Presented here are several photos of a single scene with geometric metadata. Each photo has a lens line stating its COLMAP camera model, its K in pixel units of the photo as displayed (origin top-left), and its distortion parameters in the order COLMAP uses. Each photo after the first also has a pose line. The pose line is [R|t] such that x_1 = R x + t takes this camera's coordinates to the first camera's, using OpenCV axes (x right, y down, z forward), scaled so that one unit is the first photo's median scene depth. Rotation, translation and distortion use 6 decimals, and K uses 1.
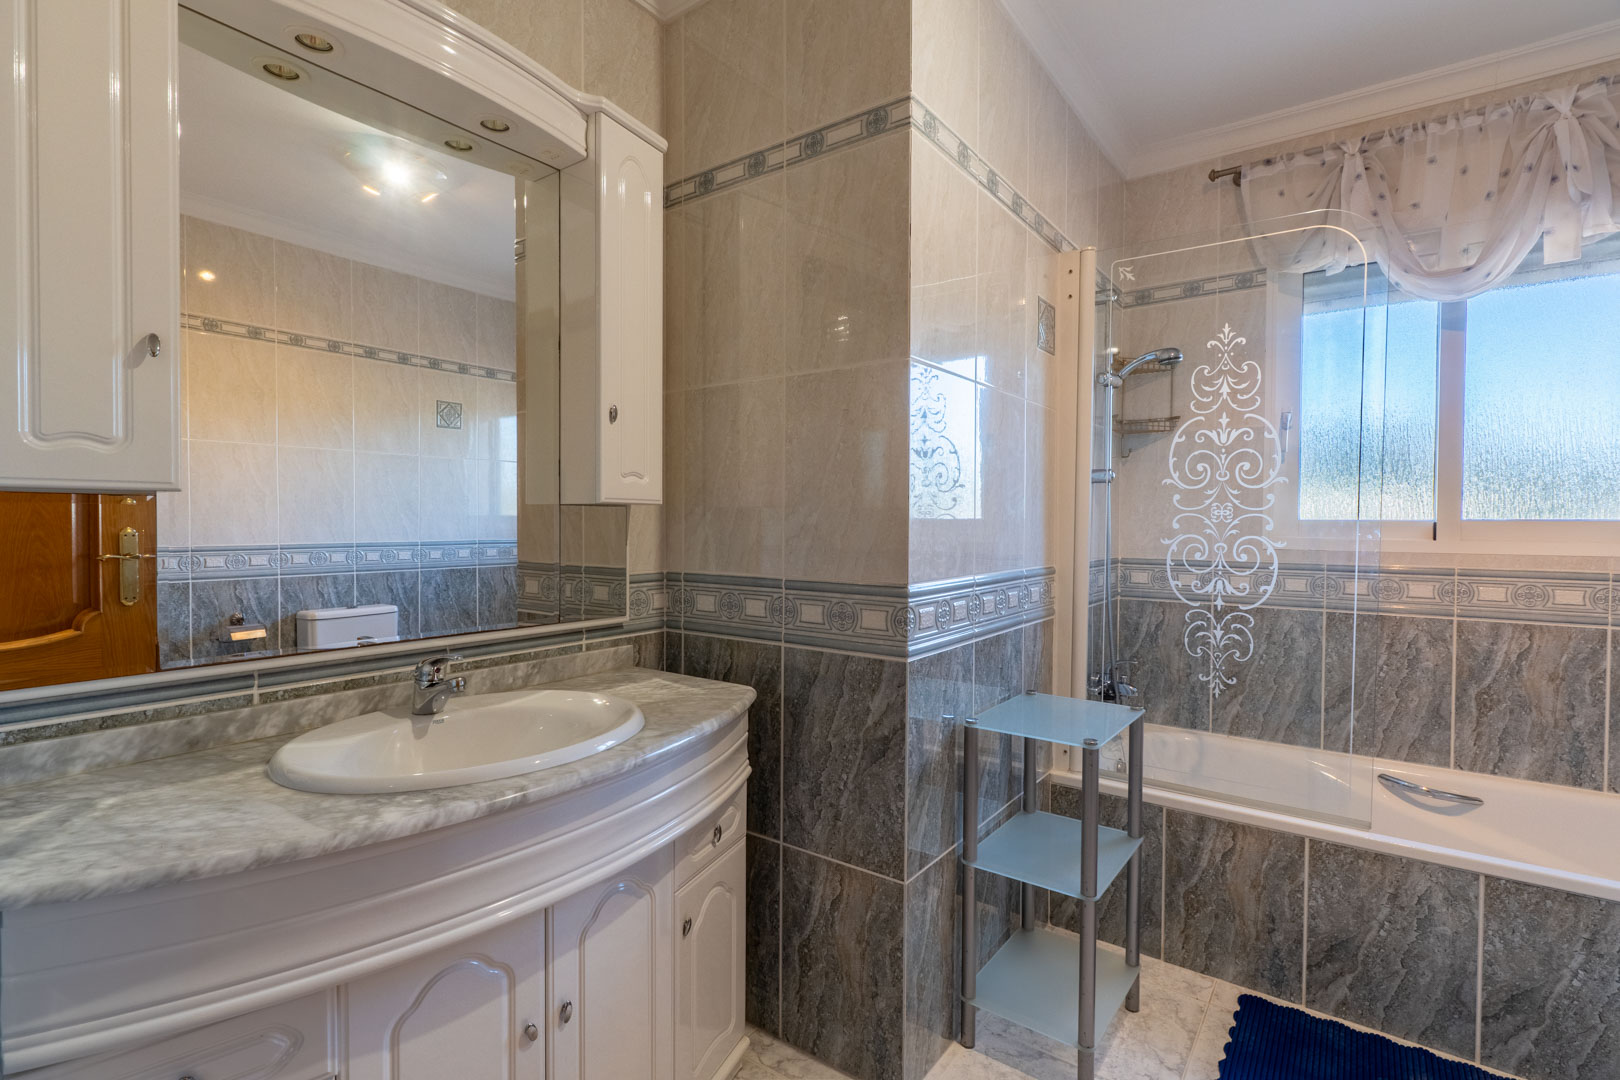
lens RADIAL K [[775.8, 0, 808.4], [0, 775.8, 536.7], [0, 0, 1]] dist [0.001649, -0.000778]
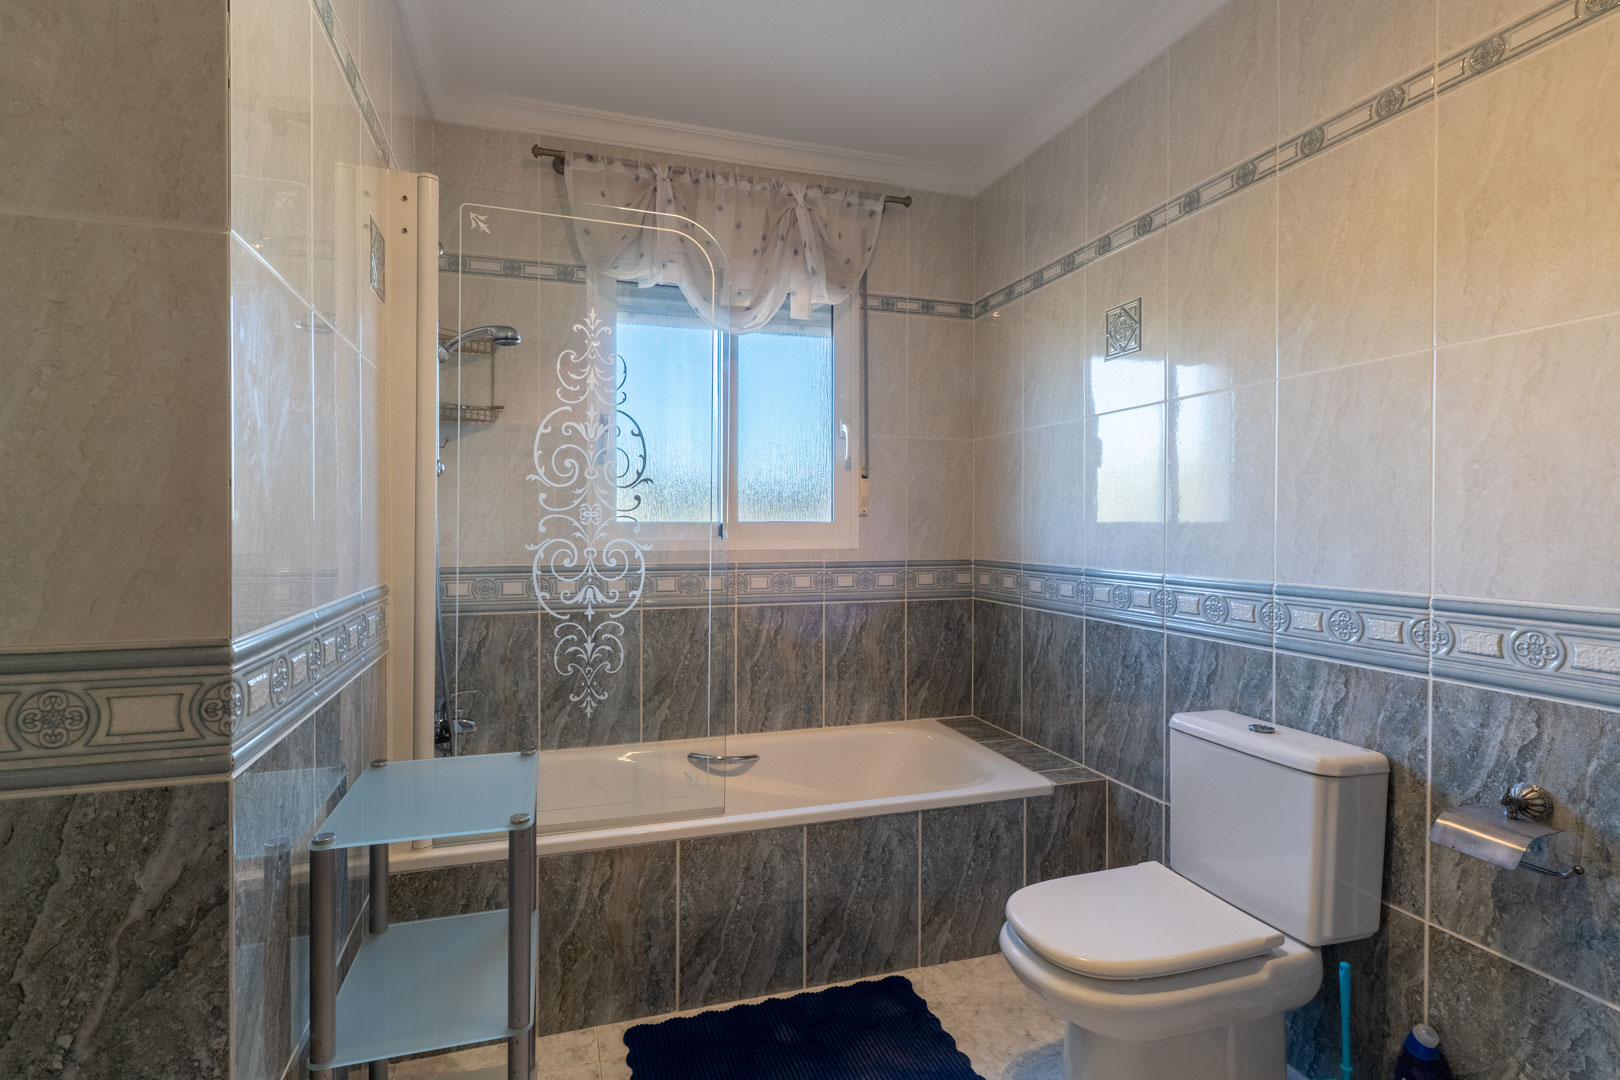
lens RADIAL K [[775.8, 0, 808.1], [0, 775.8, 530.9], [0, 0, 1]] dist [0.001649, -0.000778]
pose [[0.583213, -0.010560, 0.812251, -0.060485], [0.018810, 0.999823, -0.000508, -0.005892], [-0.812102, 0.015574, 0.583308, 0.254518]]
